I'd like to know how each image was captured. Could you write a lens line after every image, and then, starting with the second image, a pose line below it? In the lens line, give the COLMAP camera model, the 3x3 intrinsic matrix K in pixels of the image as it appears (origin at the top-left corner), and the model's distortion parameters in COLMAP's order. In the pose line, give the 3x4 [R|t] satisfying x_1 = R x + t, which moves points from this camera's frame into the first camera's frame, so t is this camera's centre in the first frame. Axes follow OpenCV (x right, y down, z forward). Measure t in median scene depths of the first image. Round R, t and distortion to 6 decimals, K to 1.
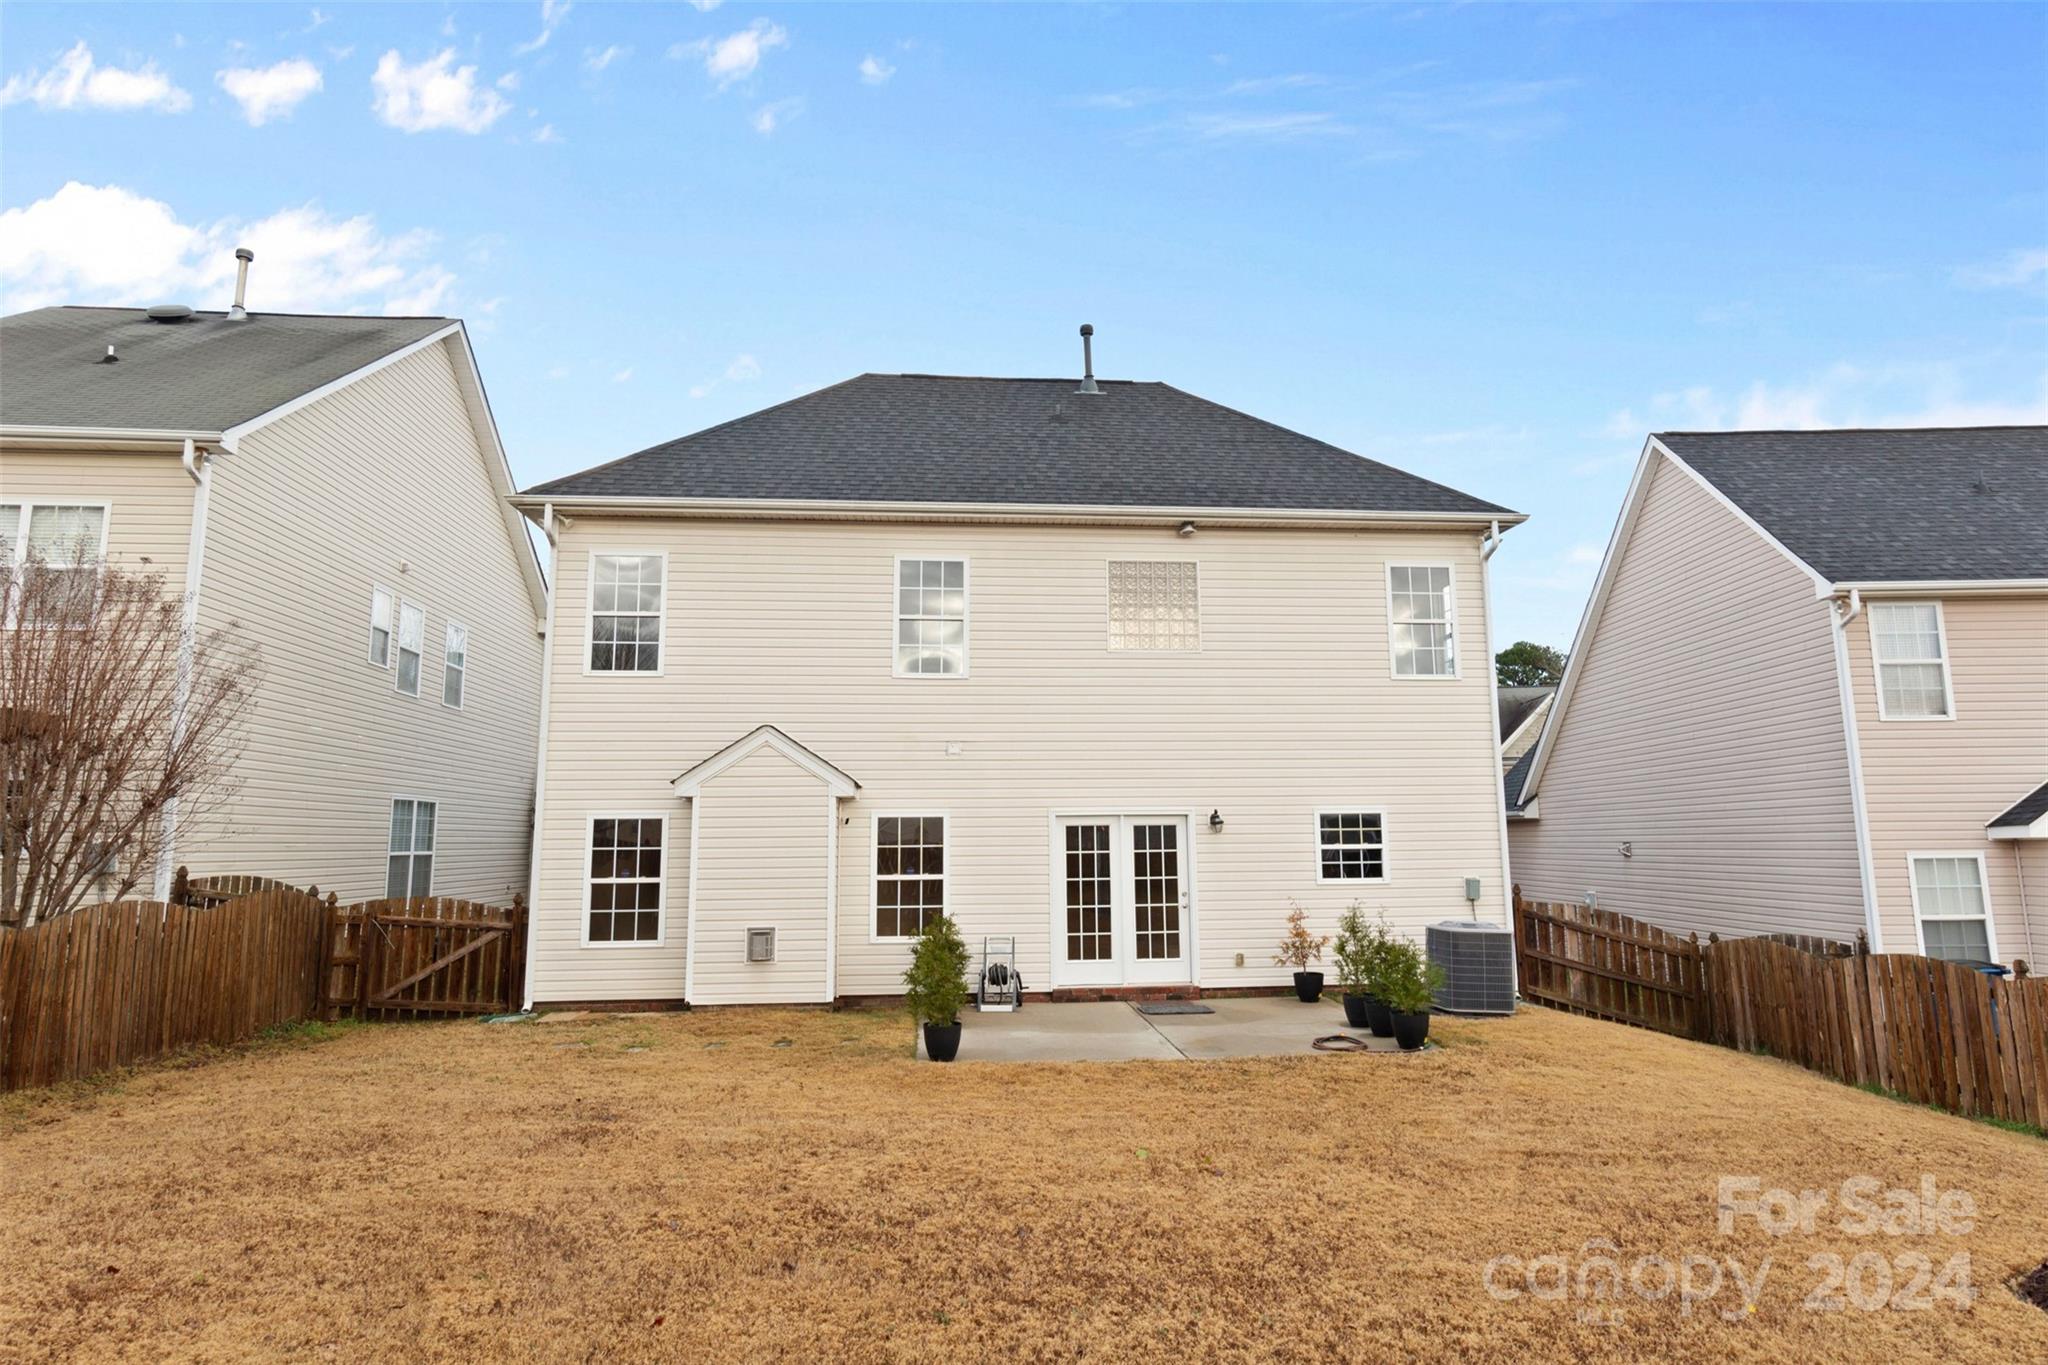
lens RADIAL K [[1158.8, 0, 1036.9], [0, 1158.8, 674.1], [0, 0, 1]] dist [0.000090, -0.002015]
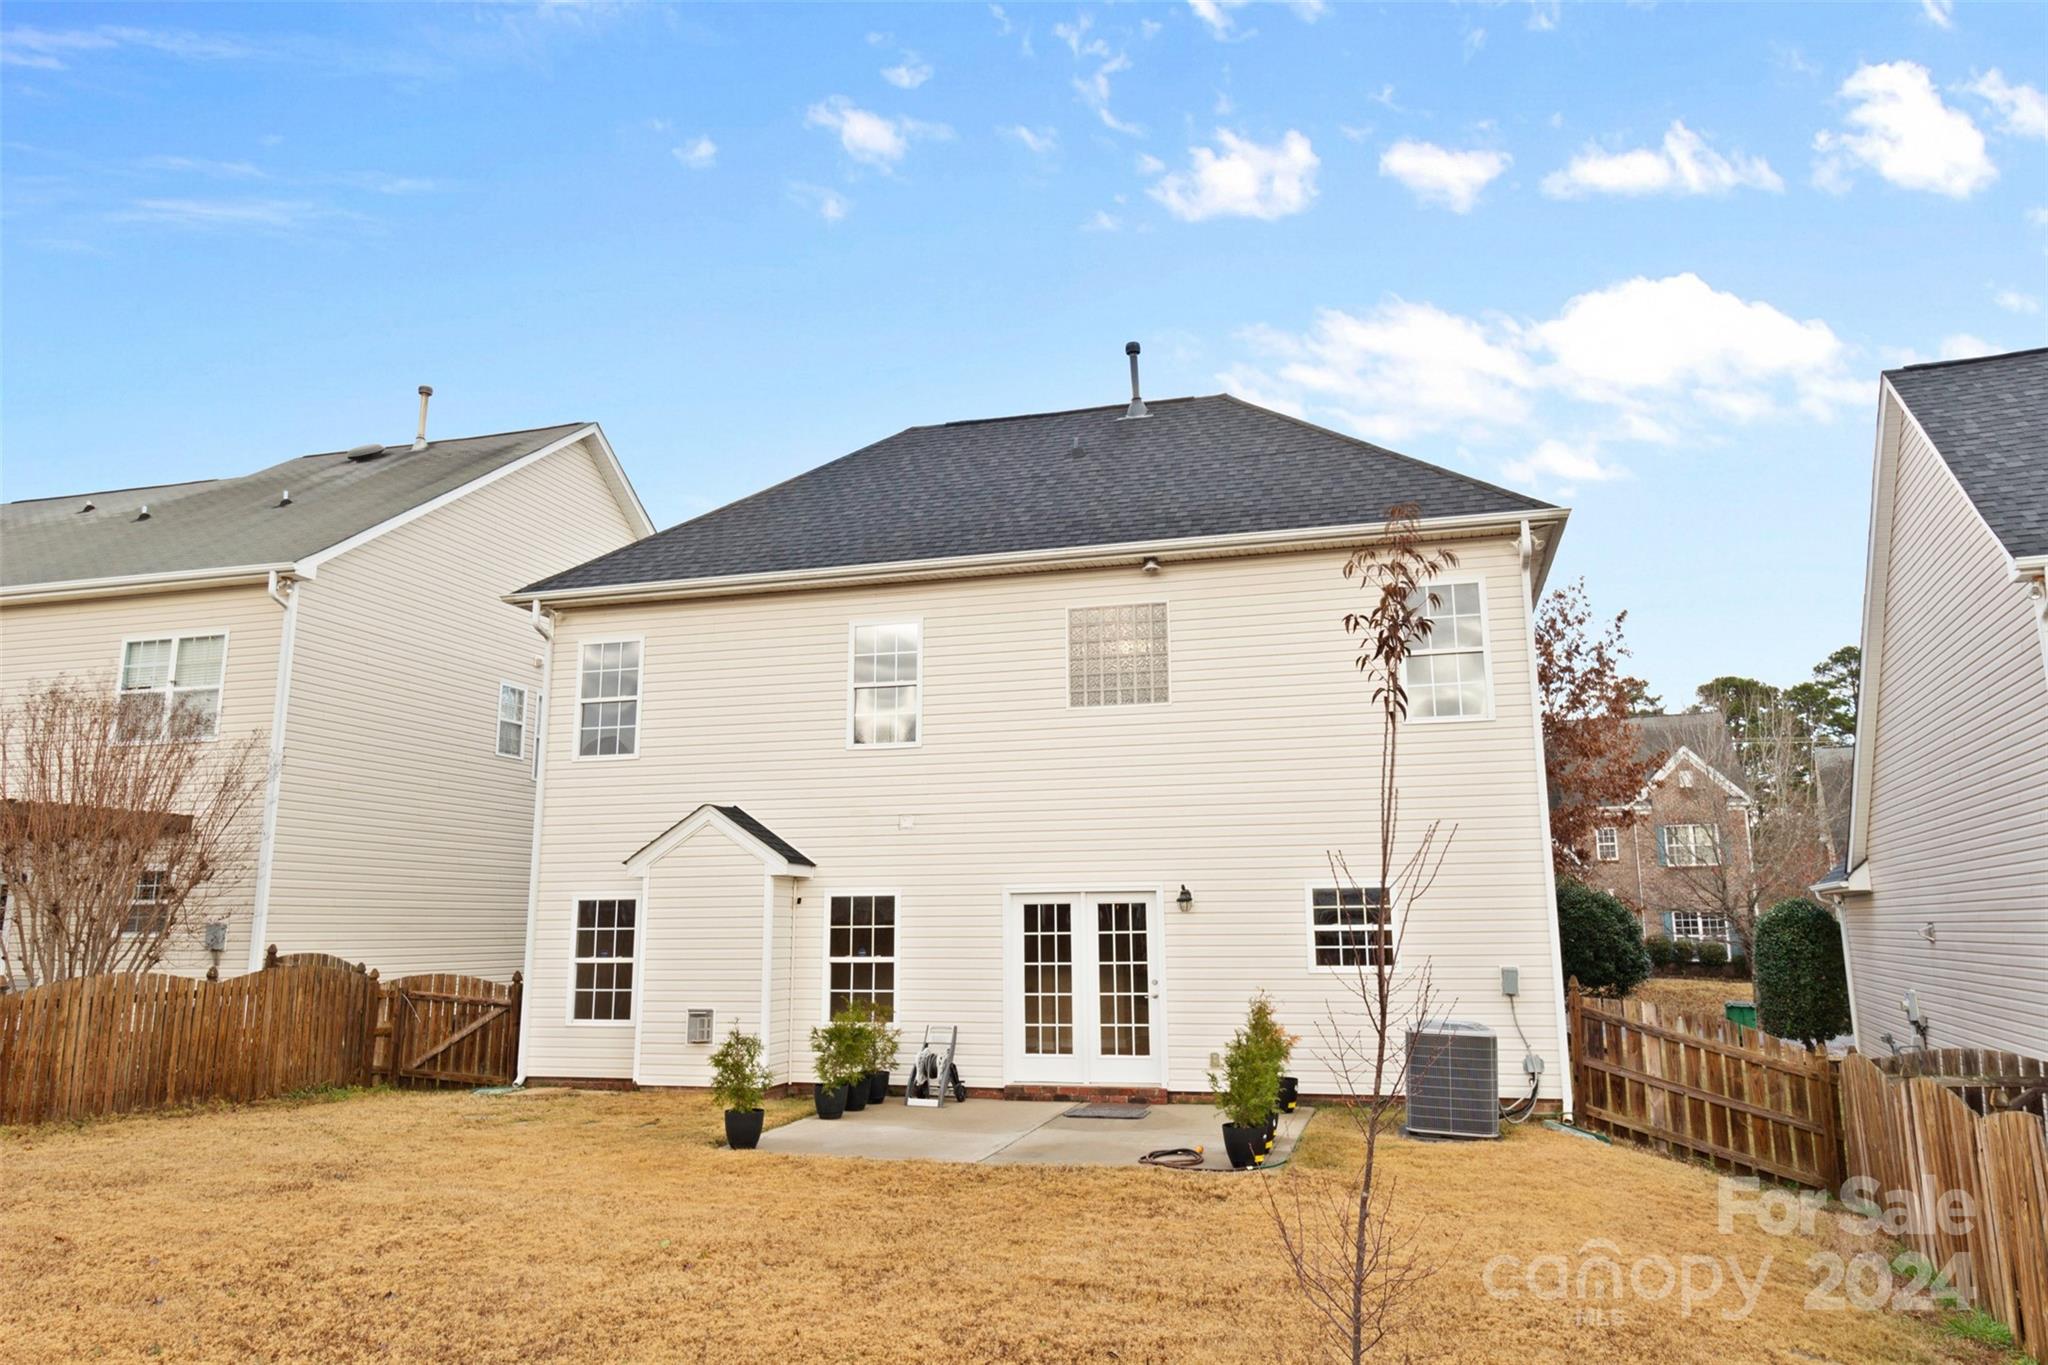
lens RADIAL K [[1317.0, 0, 1024.0], [0, 1317.0, 682.5], [0, 0, 1]] dist [-0.000324, 0.000181]
pose [[0.938099, -0.062403, -0.340699, 0.395168], [0.050110, 0.997740, -0.044773, 0.003712], [0.342723, 0.024929, 0.939106, 0.026515]]
